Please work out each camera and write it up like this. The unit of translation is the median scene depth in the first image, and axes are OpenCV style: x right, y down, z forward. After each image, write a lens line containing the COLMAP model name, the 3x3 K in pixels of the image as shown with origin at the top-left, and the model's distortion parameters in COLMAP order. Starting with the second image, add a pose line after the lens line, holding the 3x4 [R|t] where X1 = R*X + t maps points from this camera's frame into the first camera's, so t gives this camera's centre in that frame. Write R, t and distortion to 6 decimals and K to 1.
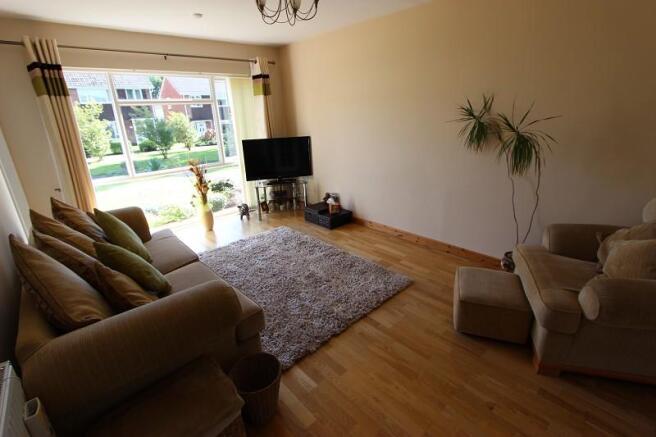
lens RADIAL K [[302.8, 0, 327.9], [0, 302.8, 218.3], [0, 0, 1]] dist [-0.017778, 0.002777]
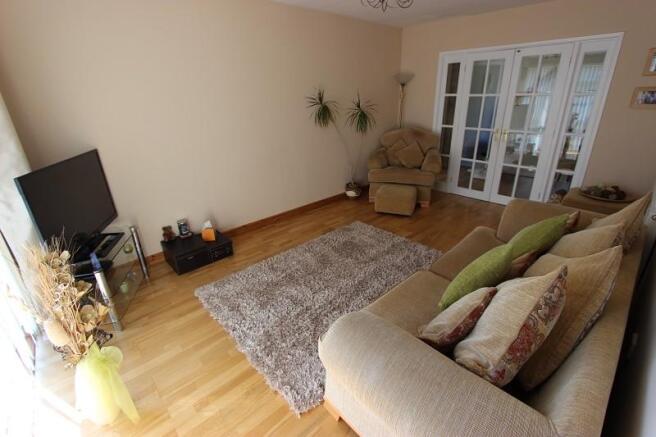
lens RADIAL K [[302.8, 0, 328.3], [0, 302.8, 216.9], [0, 0, 1]] dist [-0.017778, 0.002777]
pose [[-0.003063, -0.343094, 0.939296, -0.884325], [0.359901, 0.875980, 0.321141, -0.267161], [-0.932986, 0.339037, 0.120796, 0.836702]]
